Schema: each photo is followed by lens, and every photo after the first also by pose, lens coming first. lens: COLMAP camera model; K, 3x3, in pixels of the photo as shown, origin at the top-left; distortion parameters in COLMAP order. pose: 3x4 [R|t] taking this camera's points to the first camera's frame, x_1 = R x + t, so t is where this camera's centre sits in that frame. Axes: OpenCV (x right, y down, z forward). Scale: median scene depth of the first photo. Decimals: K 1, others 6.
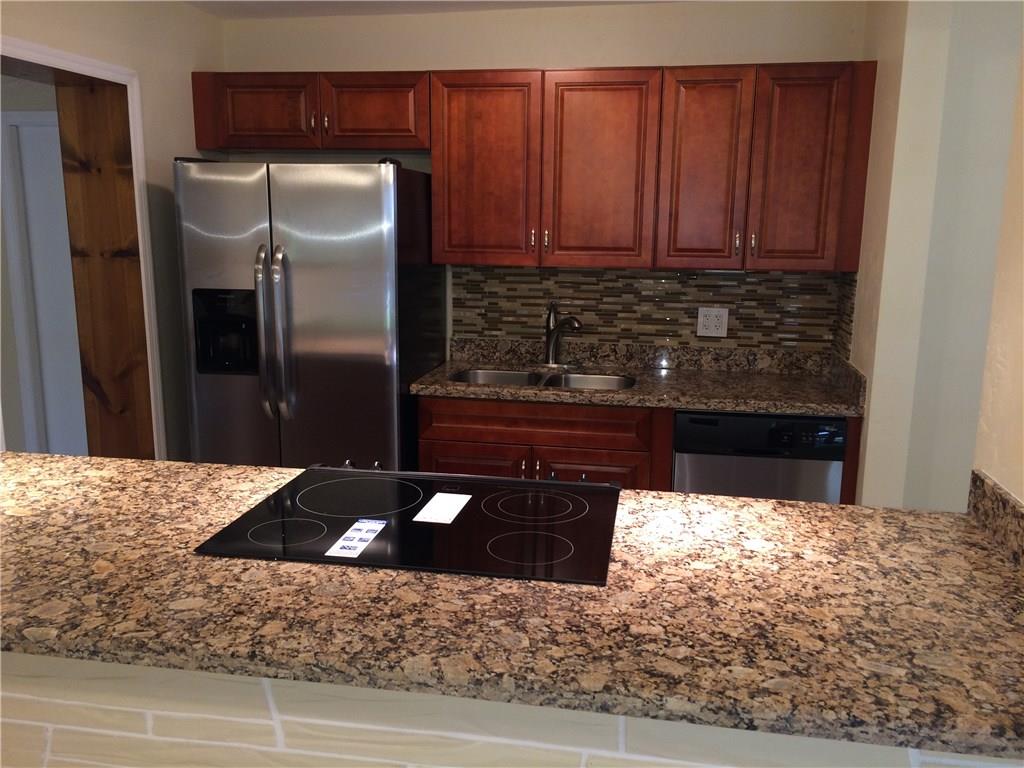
lens RADIAL K [[880.8, 0, 511.5], [0, 880.8, 390.5], [0, 0, 1]] dist [0.041965, -0.011263]
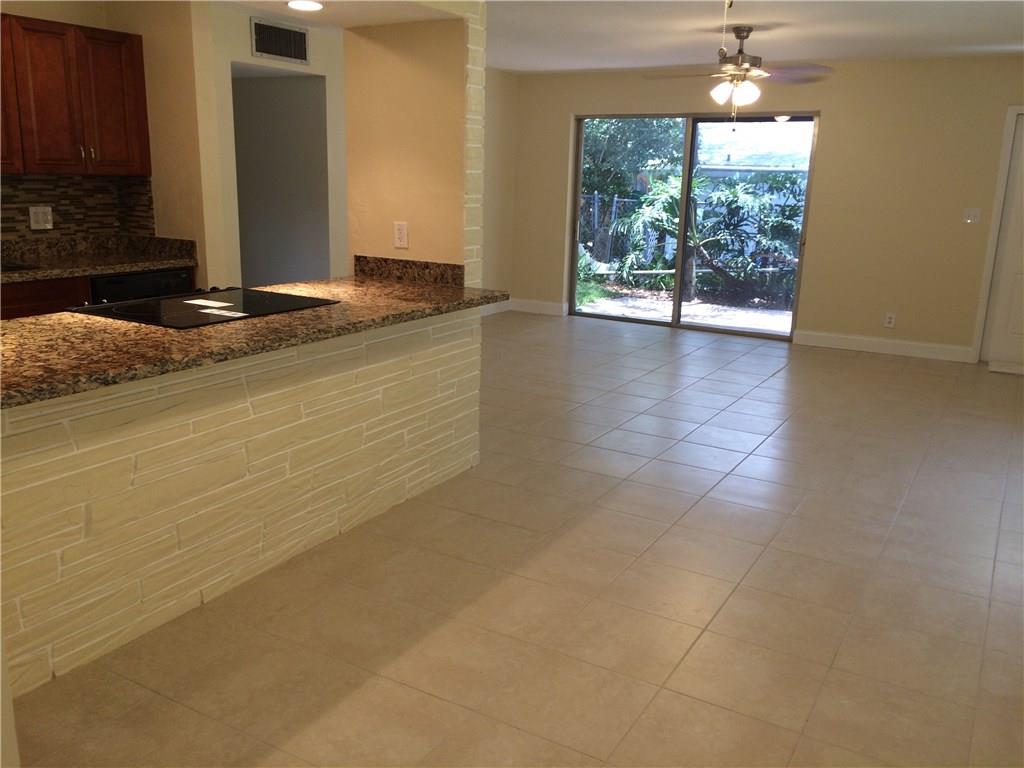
lens RADIAL K [[880.8, 0, 512.5], [0, 880.8, 380.9], [0, 0, 1]] dist [0.041965, -0.011263]
pose [[0.343385, -0.222522, 0.912453, -0.782432], [0.165507, 0.970660, 0.174431, 0.040627], [-0.924497, 0.091120, 0.370139, -0.094387]]
